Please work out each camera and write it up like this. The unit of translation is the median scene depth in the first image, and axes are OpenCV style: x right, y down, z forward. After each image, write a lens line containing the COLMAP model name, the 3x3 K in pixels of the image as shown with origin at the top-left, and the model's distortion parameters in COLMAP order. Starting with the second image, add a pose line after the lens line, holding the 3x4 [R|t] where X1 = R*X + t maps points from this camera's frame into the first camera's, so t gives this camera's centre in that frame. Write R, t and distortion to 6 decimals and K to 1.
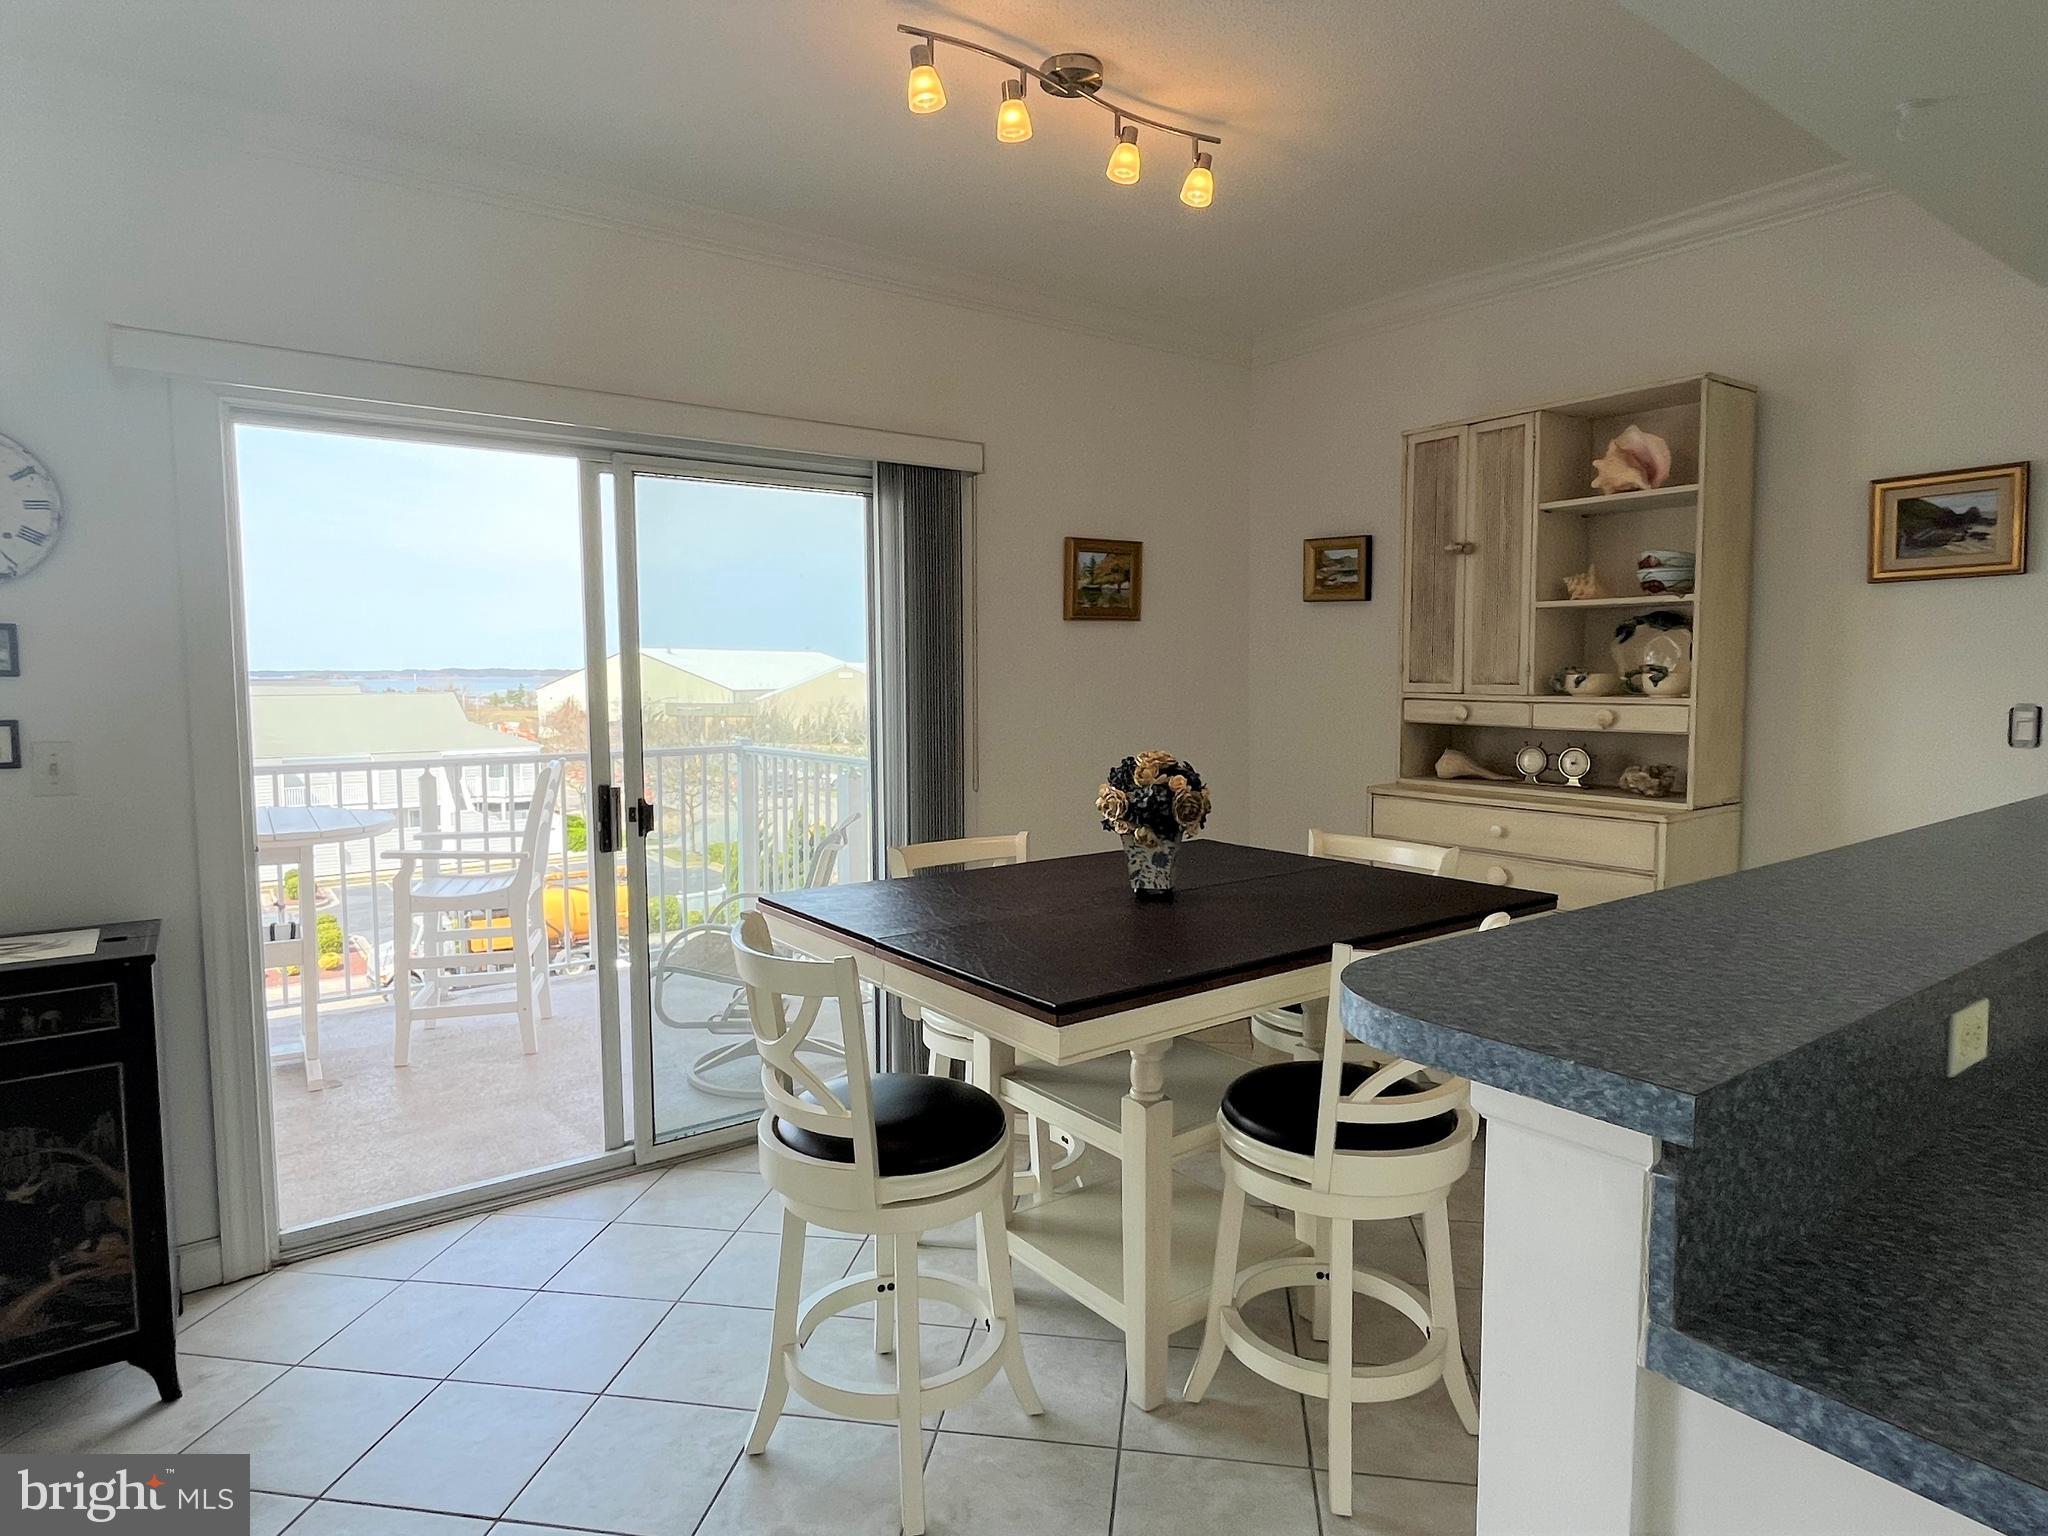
lens RADIAL K [[1158.6, 0, 1014.2], [0, 1158.6, 759.9], [0, 0, 1]] dist [-0.006141, 0.000104]
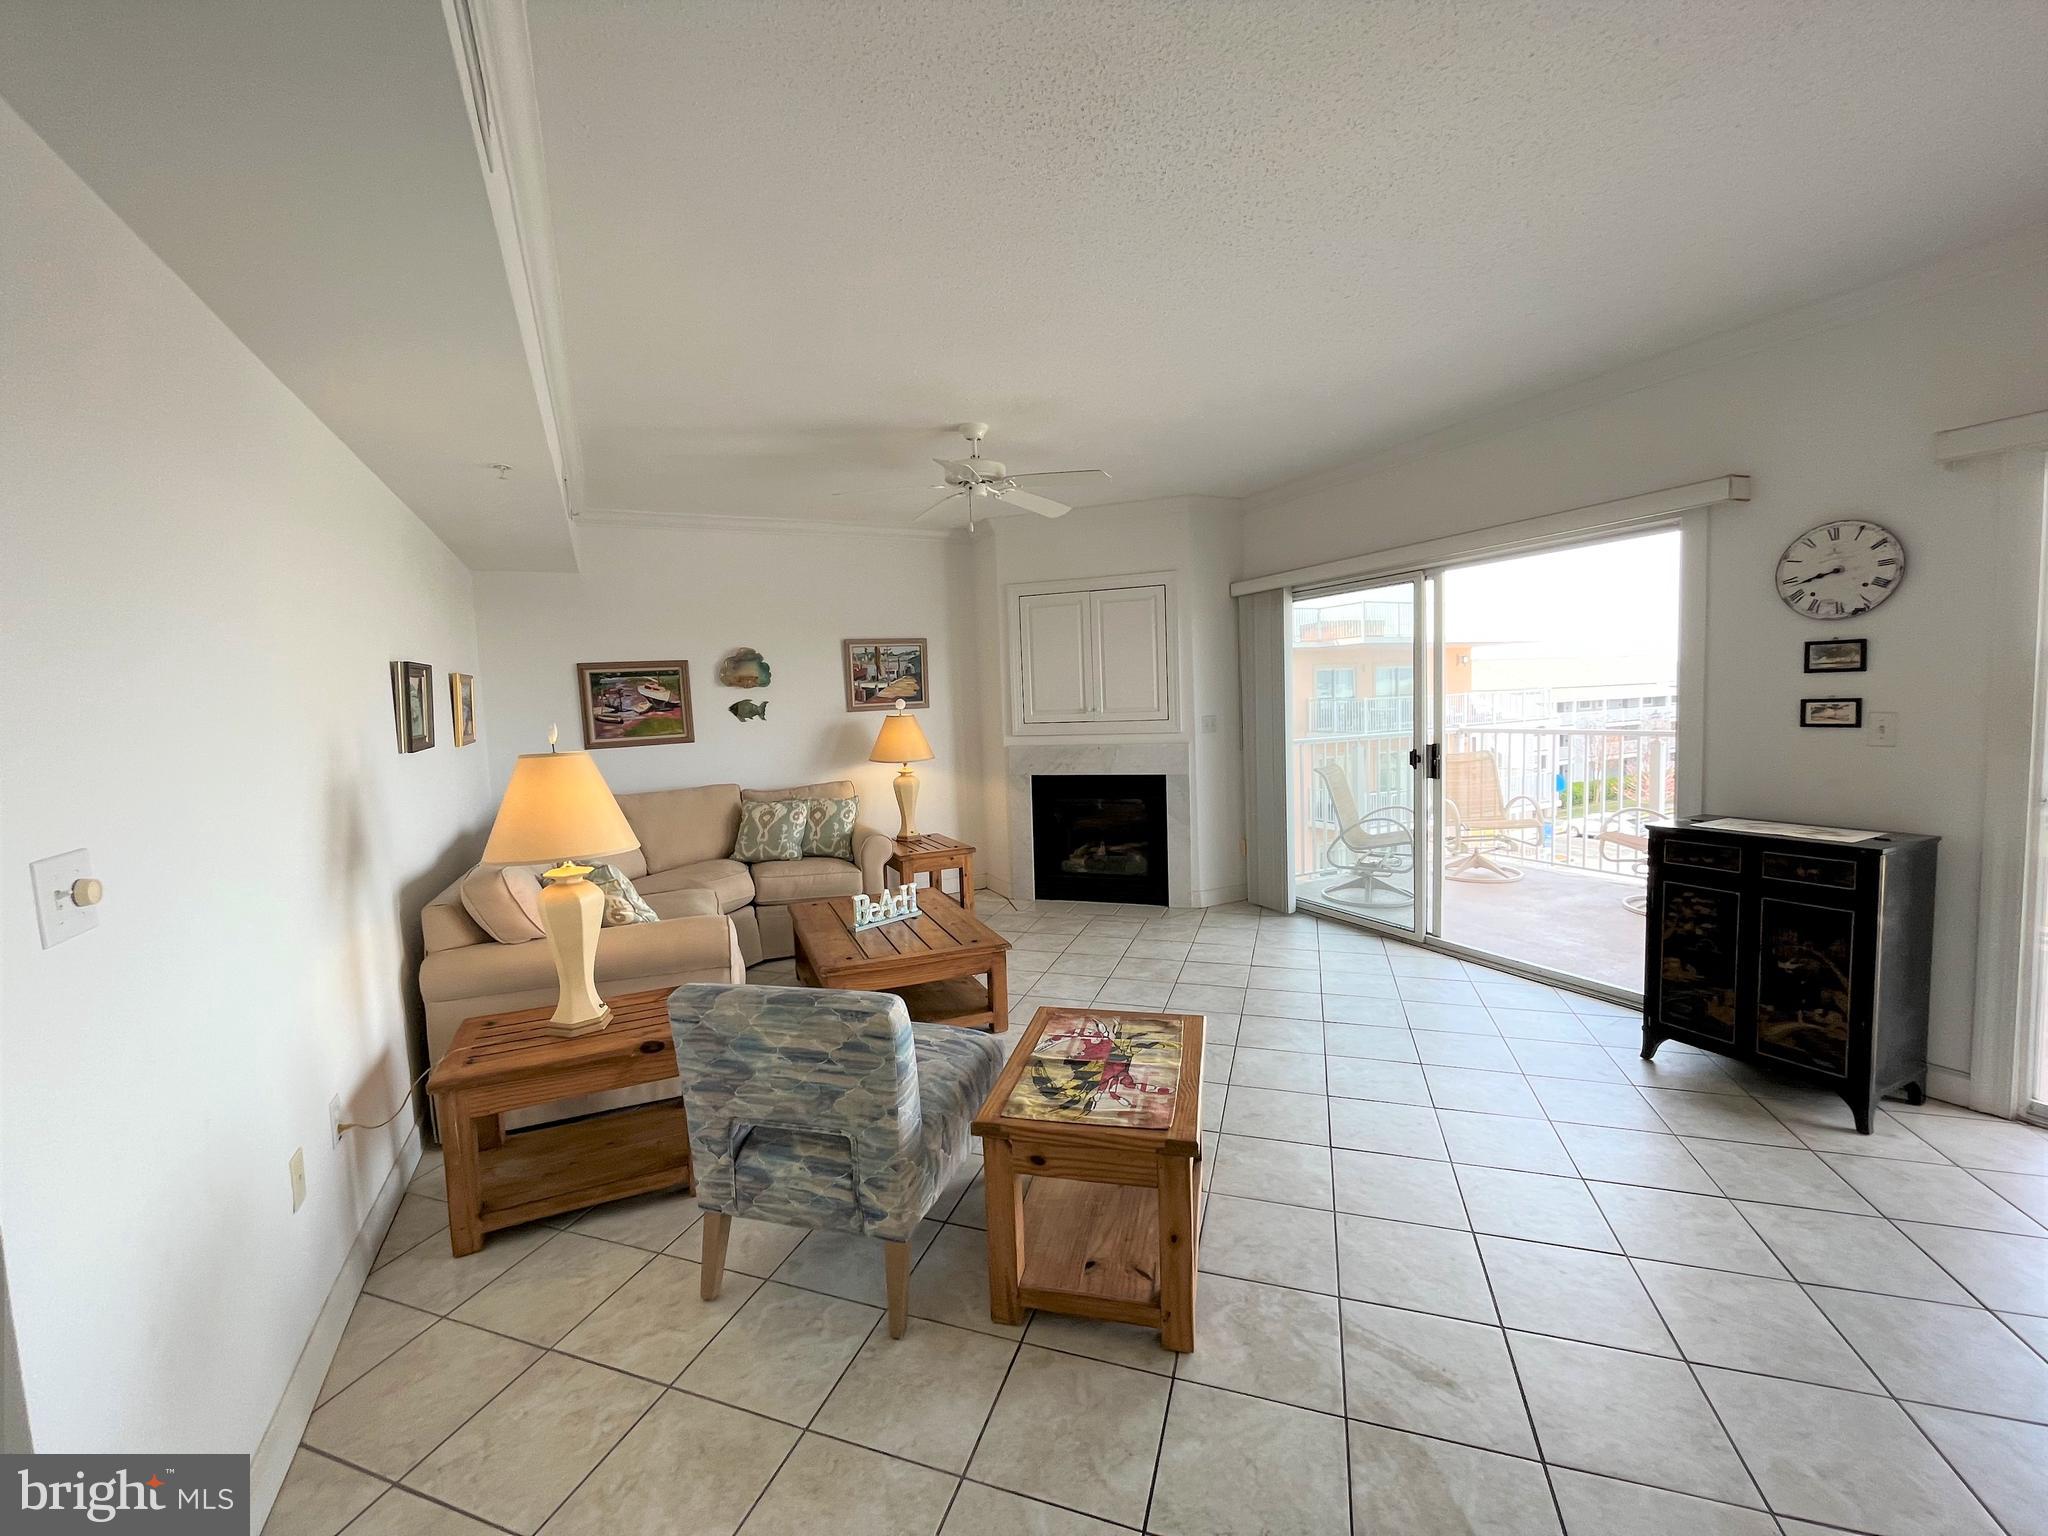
lens RADIAL K [[824.6, 0, 1012.9], [0, 824.6, 765.0], [0, 0, 1]] dist [-0.001406, -0.000769]
pose [[-0.173857, 0.087715, -0.980857, 0.374787], [-0.033463, 0.994924, 0.094904, -0.008162], [0.984202, 0.049323, -0.170039, 0.017717]]
